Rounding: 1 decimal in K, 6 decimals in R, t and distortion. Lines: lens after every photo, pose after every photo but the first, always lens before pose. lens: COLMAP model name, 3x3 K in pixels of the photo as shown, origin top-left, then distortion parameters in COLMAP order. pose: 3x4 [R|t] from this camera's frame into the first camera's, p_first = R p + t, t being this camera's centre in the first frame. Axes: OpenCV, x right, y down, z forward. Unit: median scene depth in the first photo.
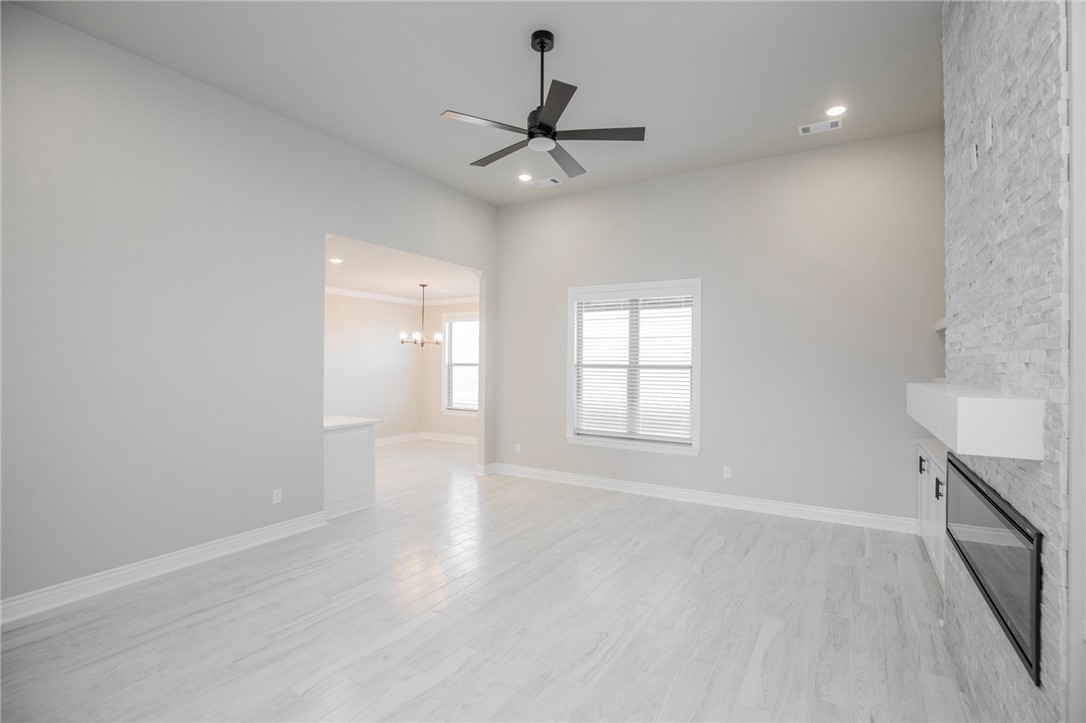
lens RADIAL K [[506.7, 0, 563.1], [0, 506.7, 357.5], [0, 0, 1]] dist [-0.021290, 0.000131]
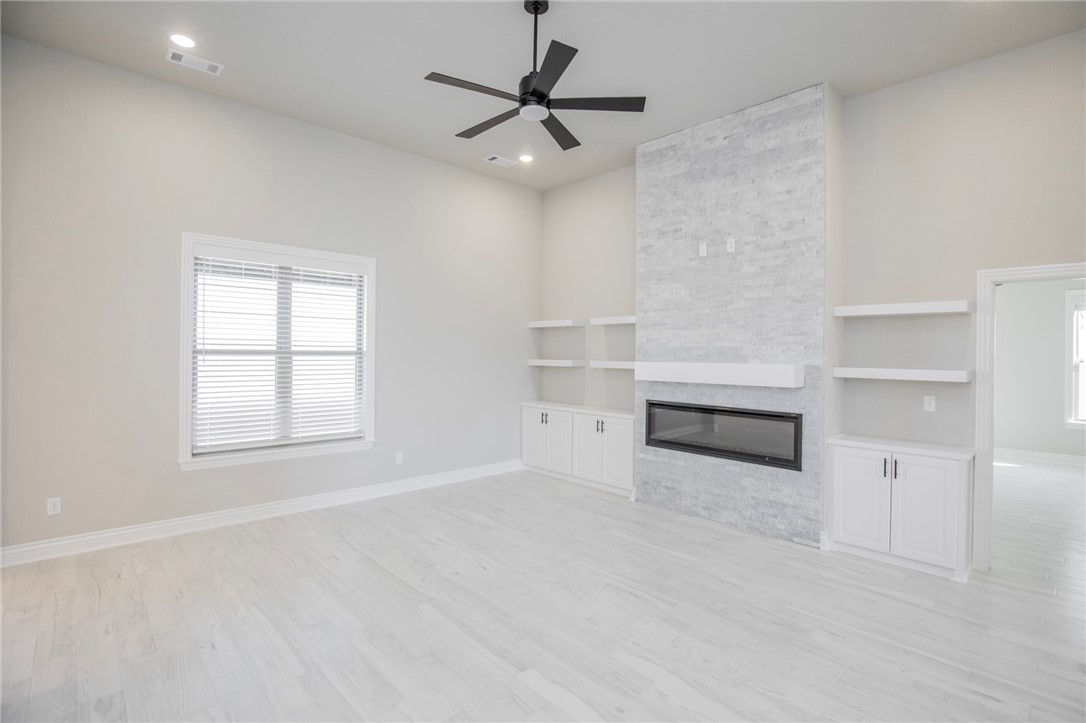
lens RADIAL K [[506.7, 0, 563.1], [0, 506.7, 355.1], [0, 0, 1]] dist [-0.021290, 0.000131]
pose [[0.268369, -0.010777, 0.963256, -0.527912], [-0.017620, 0.999715, 0.016094, 0.000973], [-0.963155, -0.021291, 0.268102, 0.399414]]
